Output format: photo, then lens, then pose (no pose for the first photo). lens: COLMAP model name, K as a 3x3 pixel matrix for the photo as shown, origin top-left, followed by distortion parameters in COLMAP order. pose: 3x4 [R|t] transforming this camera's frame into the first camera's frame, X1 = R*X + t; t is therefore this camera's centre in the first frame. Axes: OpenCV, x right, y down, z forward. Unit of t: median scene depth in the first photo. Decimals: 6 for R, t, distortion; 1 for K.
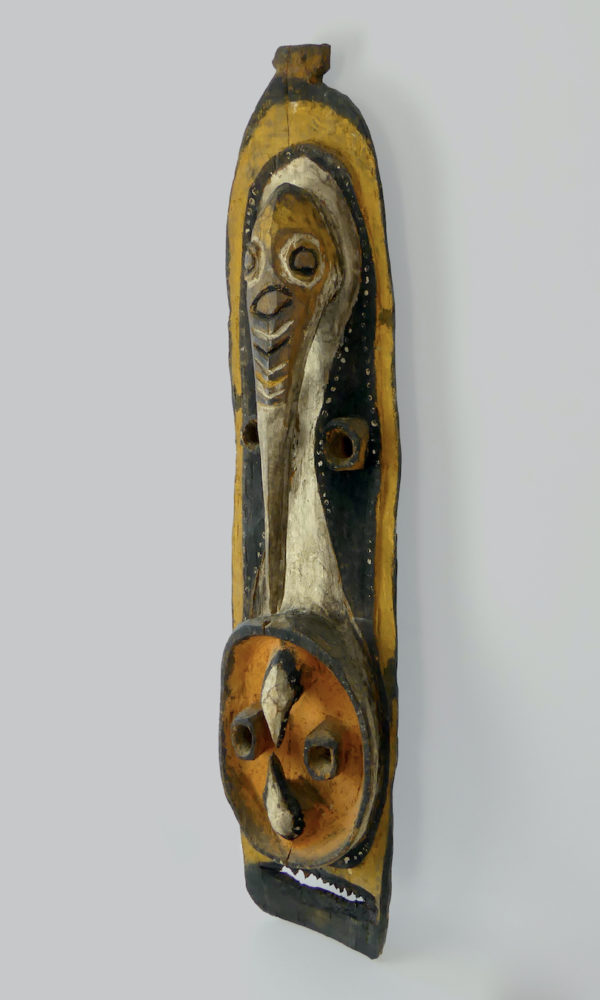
lens RADIAL K [[809.3, 0, 337.9], [0, 809.3, 501.7], [0, 0, 1]] dist [-0.059218, 0.003600]
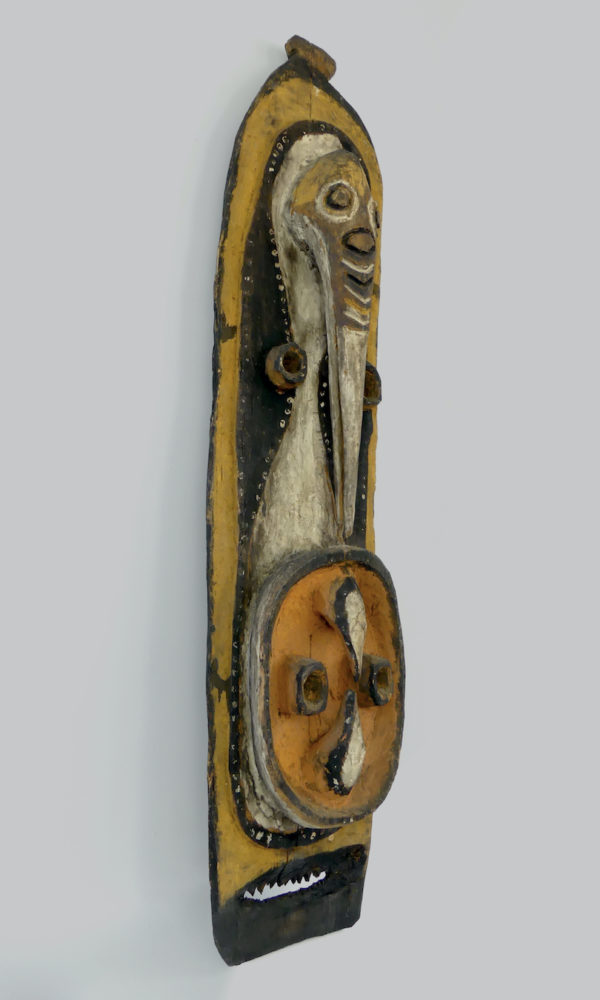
lens RADIAL K [[809.3, 0, 337.9], [0, 809.3, 501.7], [0, 0, 1]] dist [-0.059218, 0.003600]
pose [[0.335363, 0.087431, 0.938023, -0.970087], [0.148746, 0.978281, -0.144363, 0.226311], [-0.930272, 0.187941, 0.315074, 0.661529]]
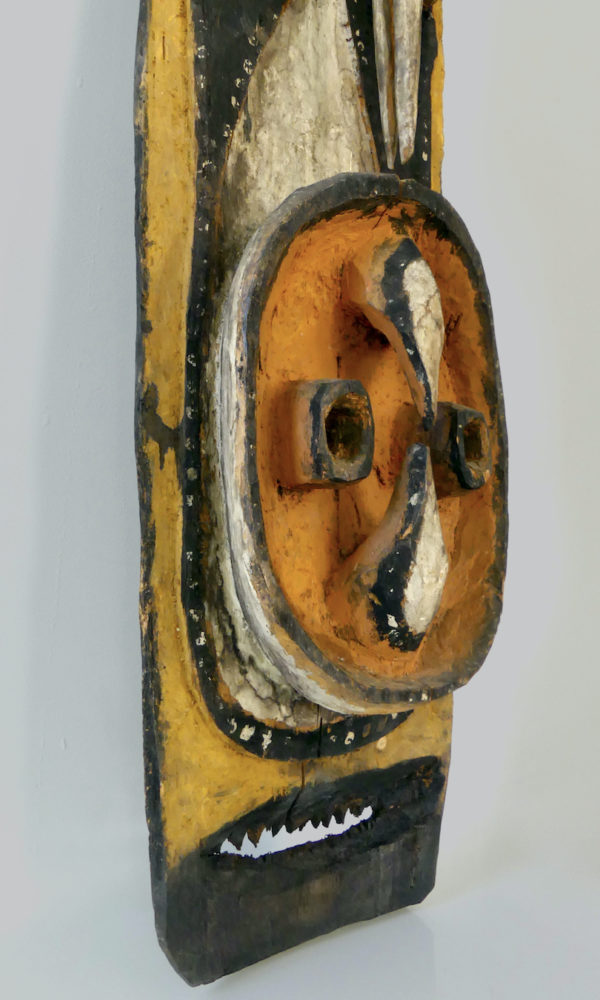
lens RADIAL K [[807.1, 0, 358.8], [0, 807.1, 485.0], [0, 0, 1]] dist [-0.040172, 0.002937]
pose [[0.343143, 0.061832, 0.937246, -0.535635], [0.166507, 0.978023, -0.125484, 0.383856], [-0.924407, 0.199117, 0.325306, 0.861775]]
